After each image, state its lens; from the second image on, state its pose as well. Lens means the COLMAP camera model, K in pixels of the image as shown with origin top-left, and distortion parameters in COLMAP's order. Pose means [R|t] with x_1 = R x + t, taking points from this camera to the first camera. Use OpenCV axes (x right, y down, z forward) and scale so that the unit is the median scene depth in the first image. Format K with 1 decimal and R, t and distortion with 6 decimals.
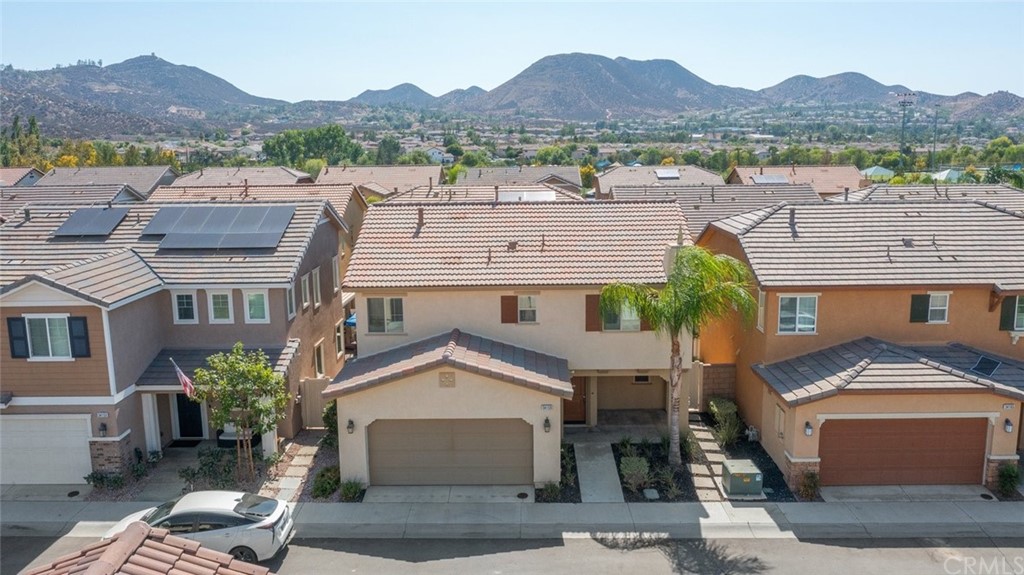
lens RADIAL K [[805.3, 0, 513.2], [0, 805.3, 283.9], [0, 0, 1]] dist [-0.013729, -0.003067]
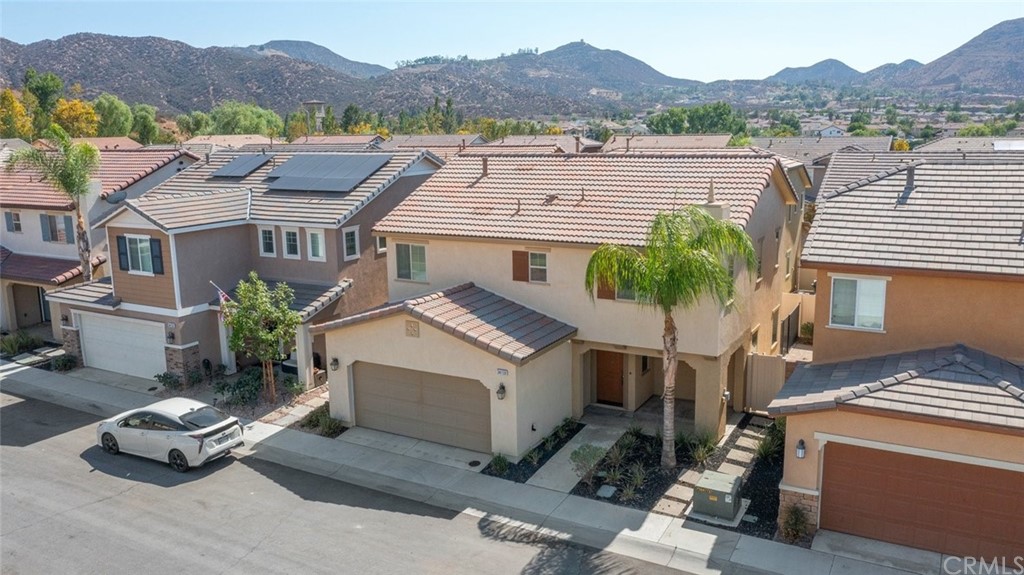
lens RADIAL K [[805.3, 0, 513.2], [0, 805.3, 283.9], [0, 0, 1]] dist [-0.013729, -0.003067]
pose [[0.879007, 0.089937, -0.468250, 0.420259], [-0.078989, 0.995947, 0.043012, 0.013066], [0.470220, -0.000821, 0.882549, 0.185492]]
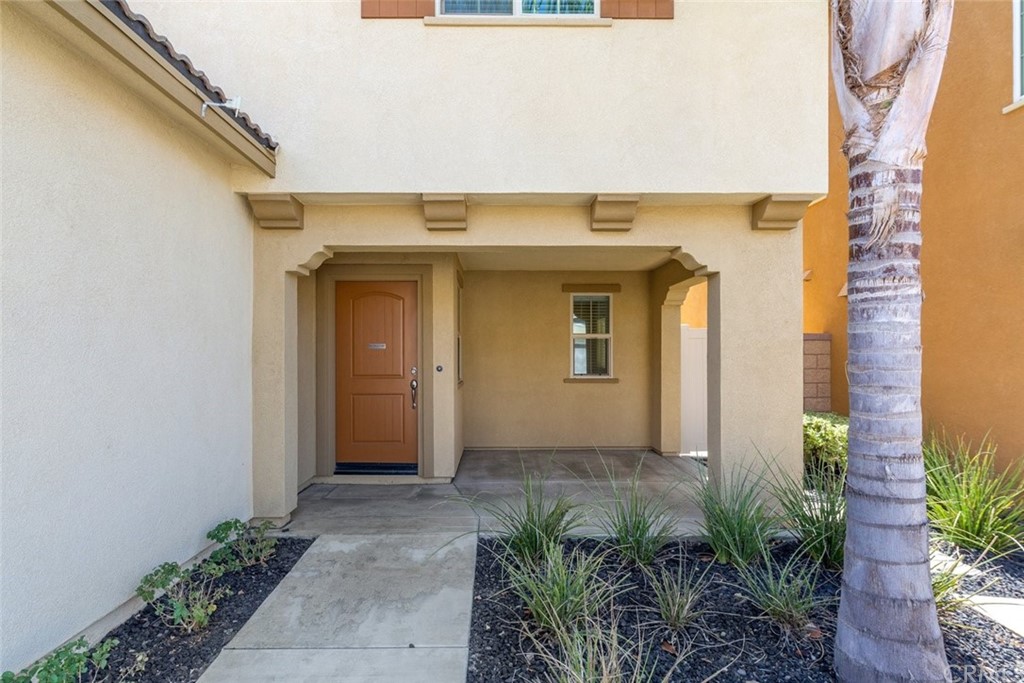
lens RADIAL K [[494.3, 0, 494.2], [0, 494.3, 353.1], [0, 0, 1]] dist [-0.000142, -0.000098]
pose [[0.999870, 0.013534, 0.008775, 0.128249], [-0.011720, 0.983360, -0.181291, 0.178117], [-0.011083, 0.181164, 0.983390, 0.884092]]
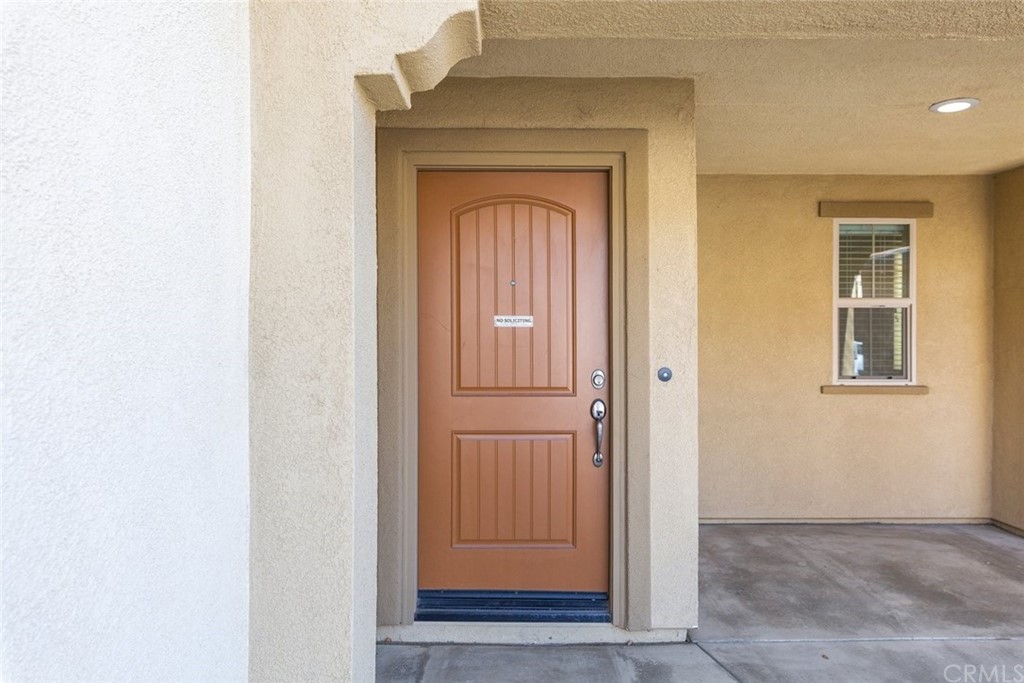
lens RADIAL K [[647.7, 0, 512.0], [0, 647.7, 341.5], [0, 0, 1]] dist [0.003113, 0.000405]
pose [[0.999873, 0.014463, 0.006740, 0.080037], [-0.013135, 0.985887, -0.166898, 0.161344], [-0.009059, 0.166789, 0.985951, 0.973125]]
